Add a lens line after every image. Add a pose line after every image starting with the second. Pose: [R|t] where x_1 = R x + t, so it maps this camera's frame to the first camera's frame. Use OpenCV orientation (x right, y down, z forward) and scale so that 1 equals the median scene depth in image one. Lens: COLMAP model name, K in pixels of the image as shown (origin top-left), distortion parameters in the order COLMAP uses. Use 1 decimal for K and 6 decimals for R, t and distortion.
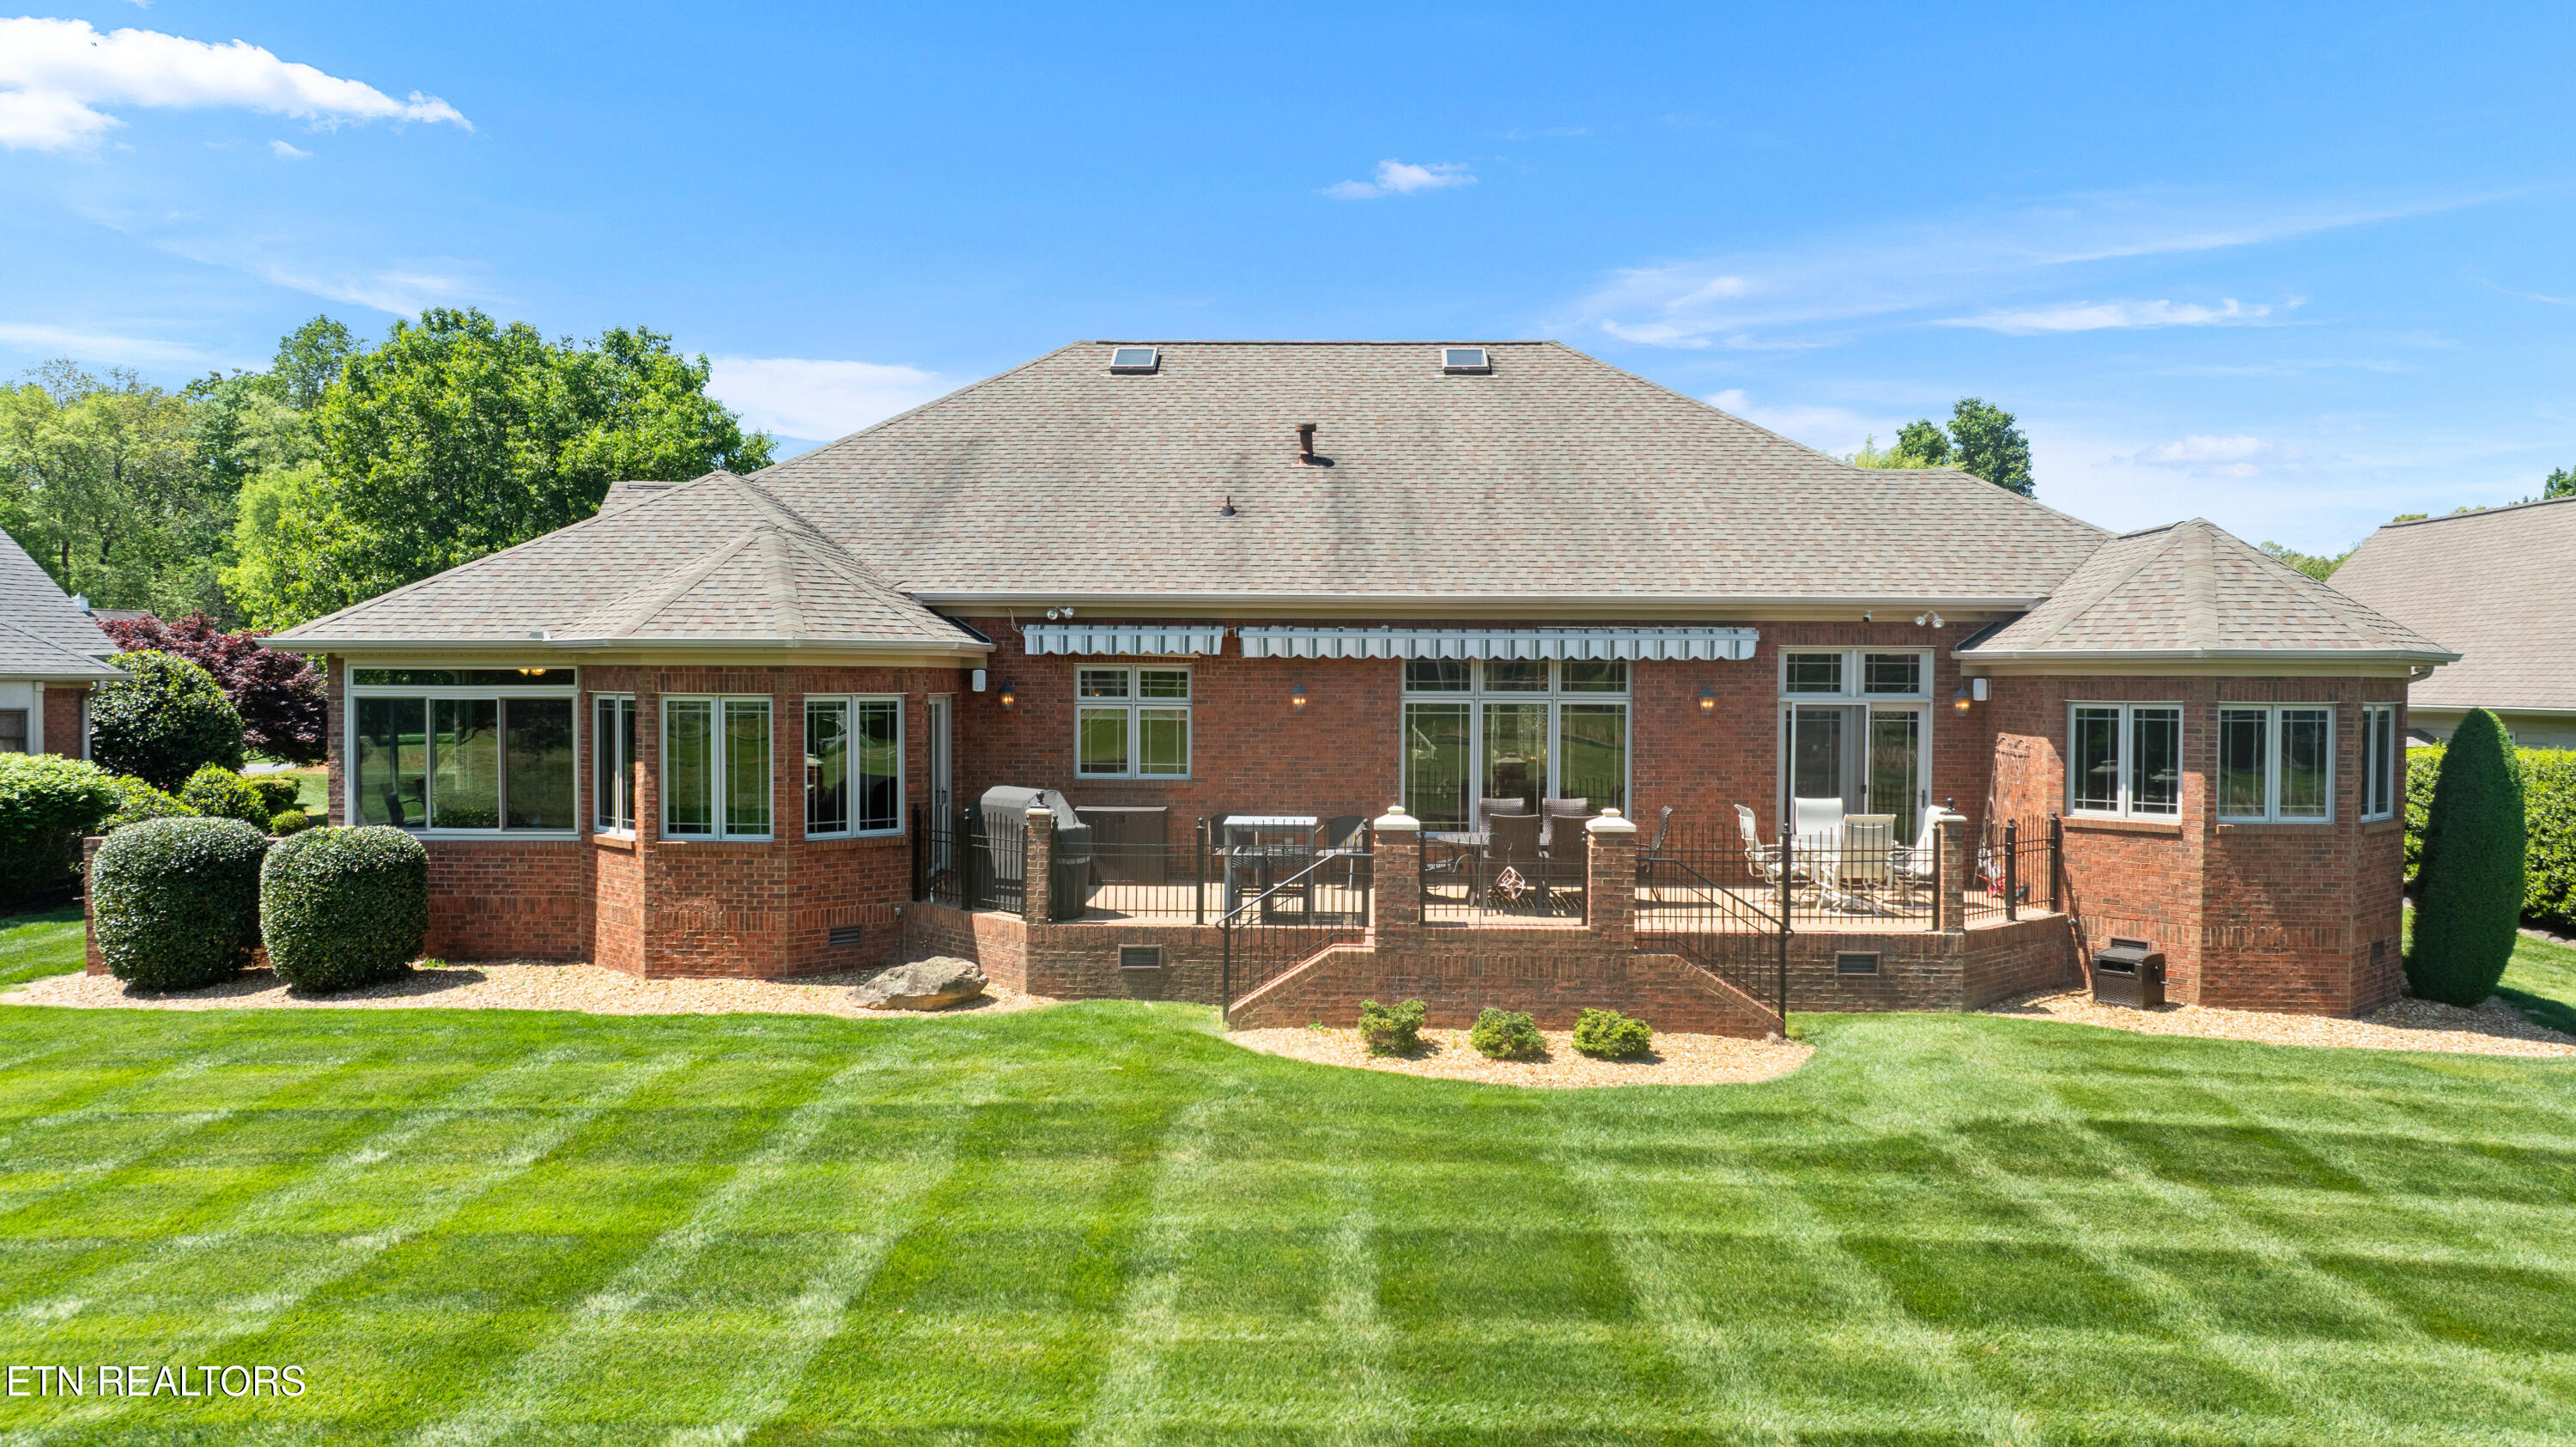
lens RADIAL K [[1867.4, 0, 1288.0], [0, 1867.4, 723.5], [0, 0, 1]] dist [-0.024966, -0.000619]
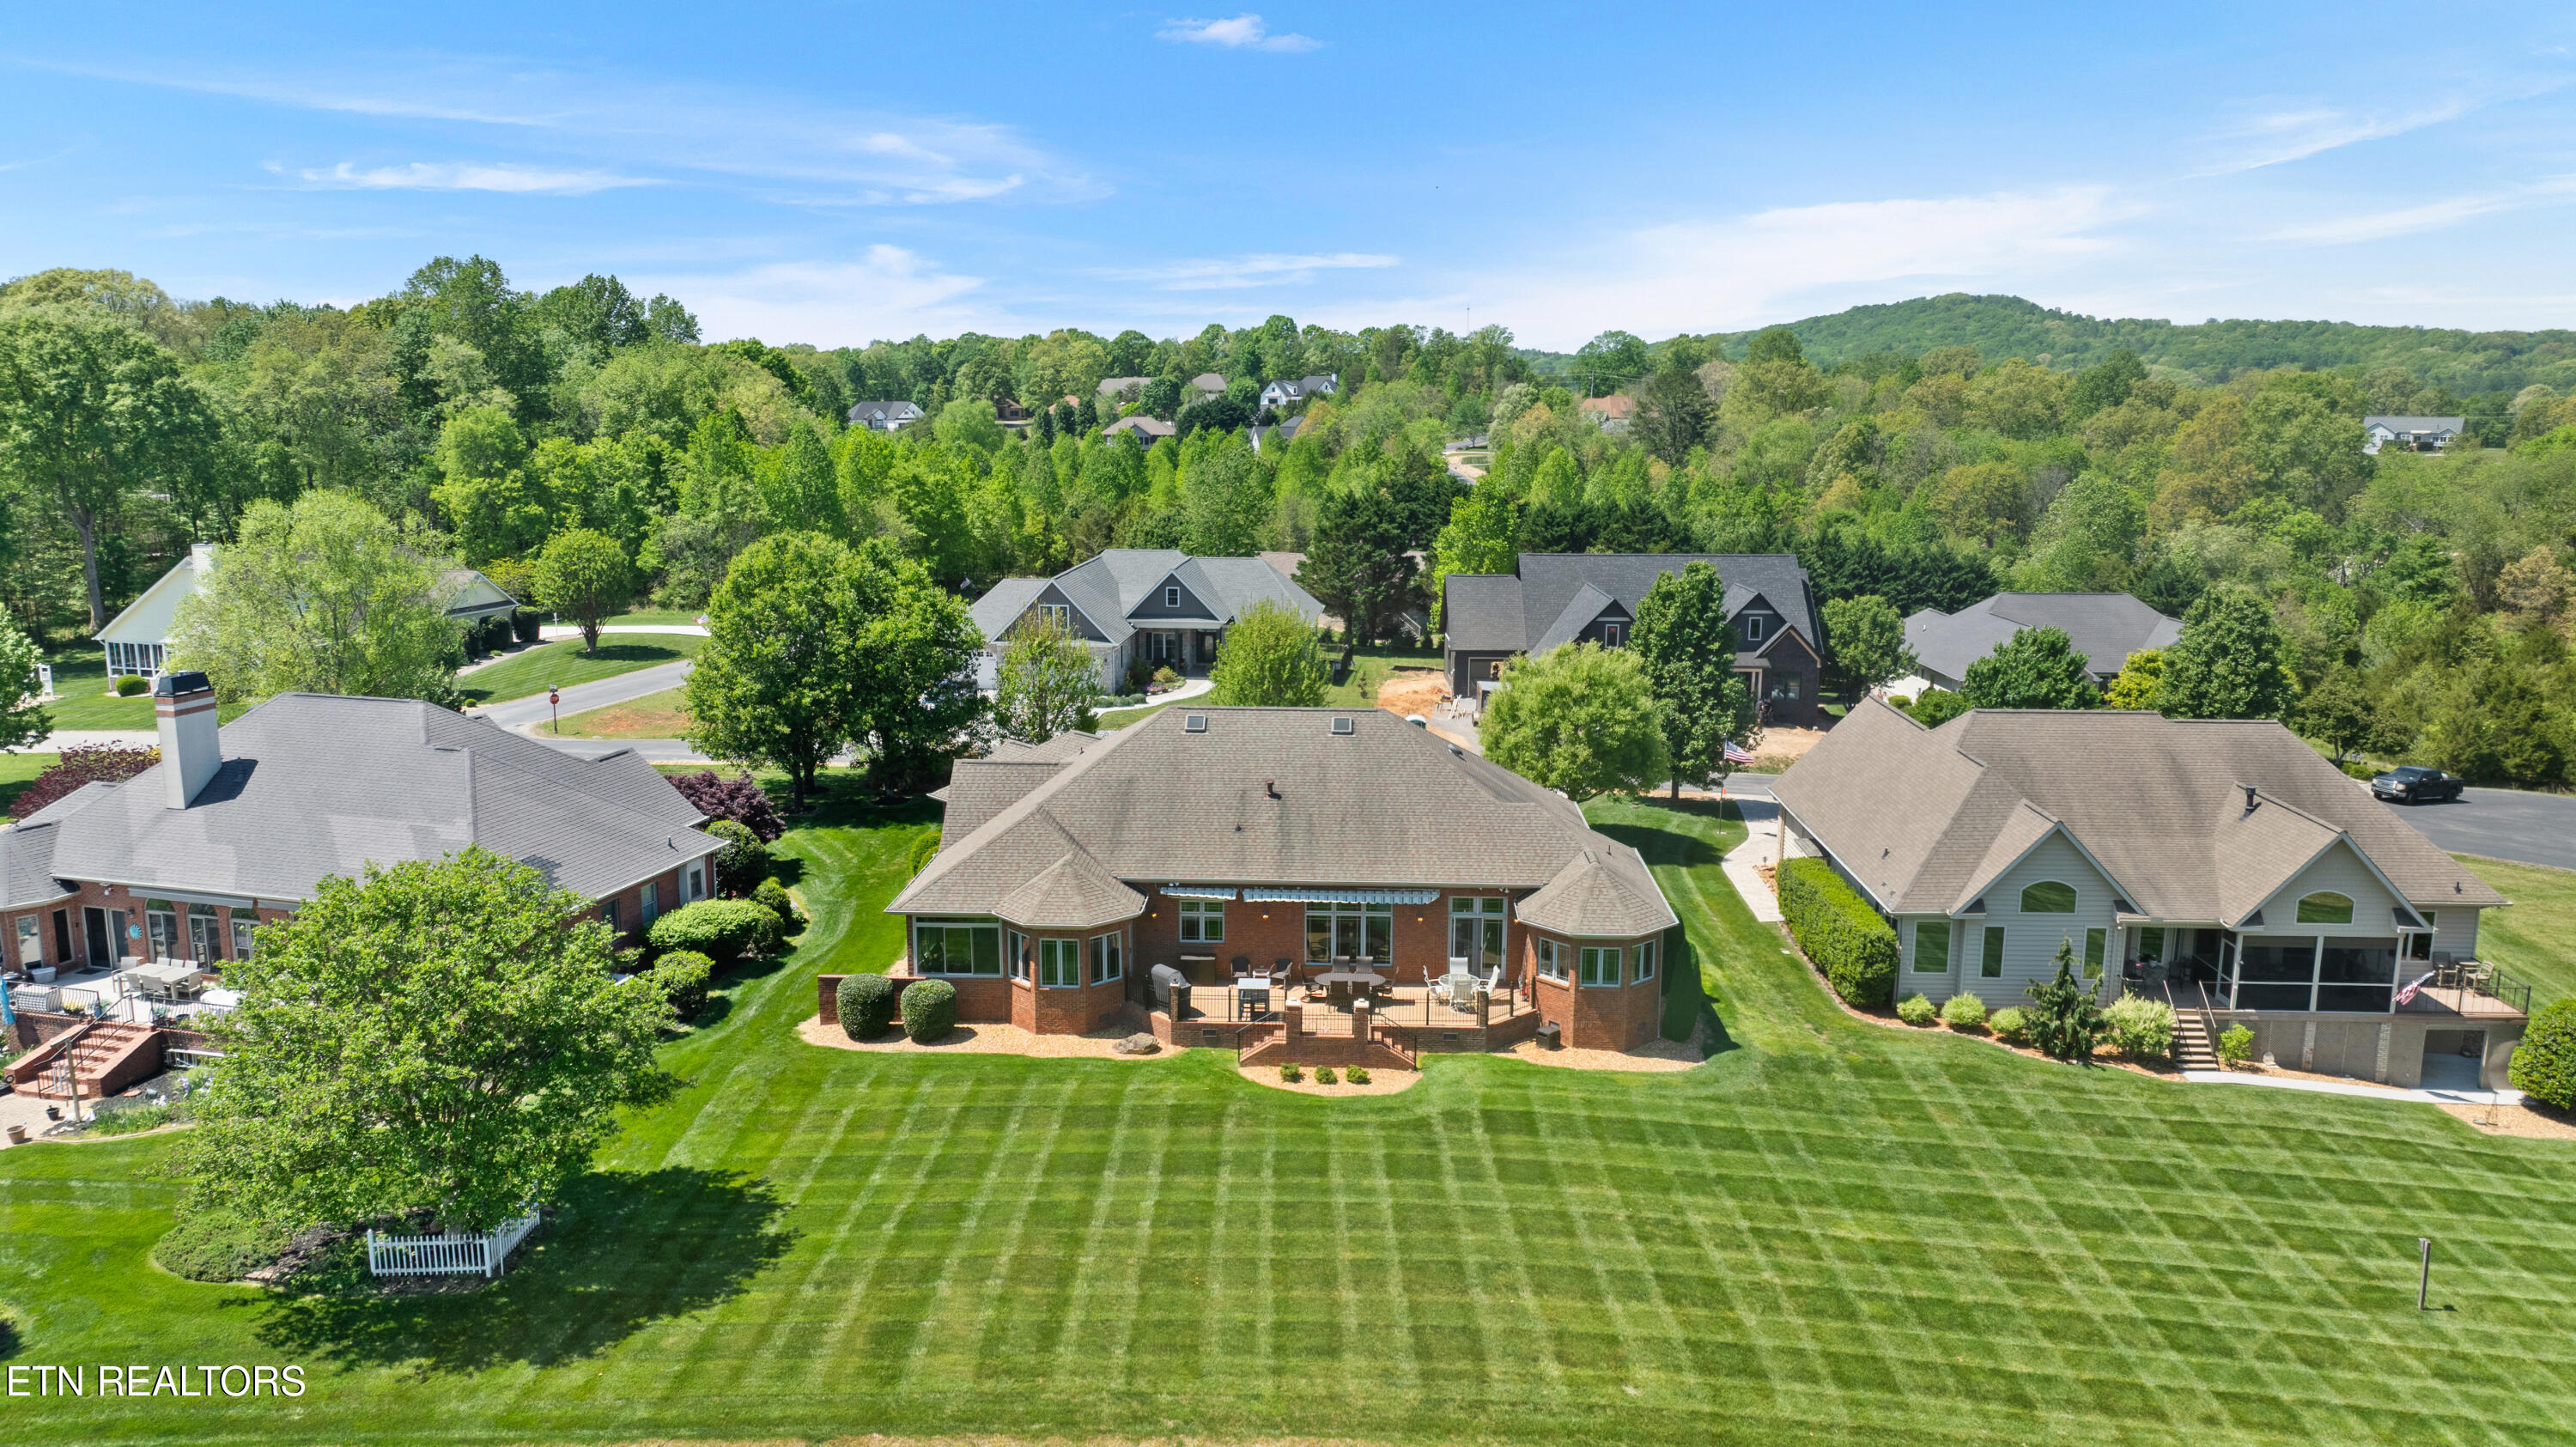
lens RADIAL K [[1867.4, 0, 1288.0], [0, 1867.4, 723.5], [0, 0, 1]] dist [-0.024966, -0.000619]
pose [[0.999985, -0.003481, -0.004191, 0.055589], [0.004084, 0.988113, 0.153674, -0.773583], [0.003606, -0.153689, 0.988113, -1.755196]]
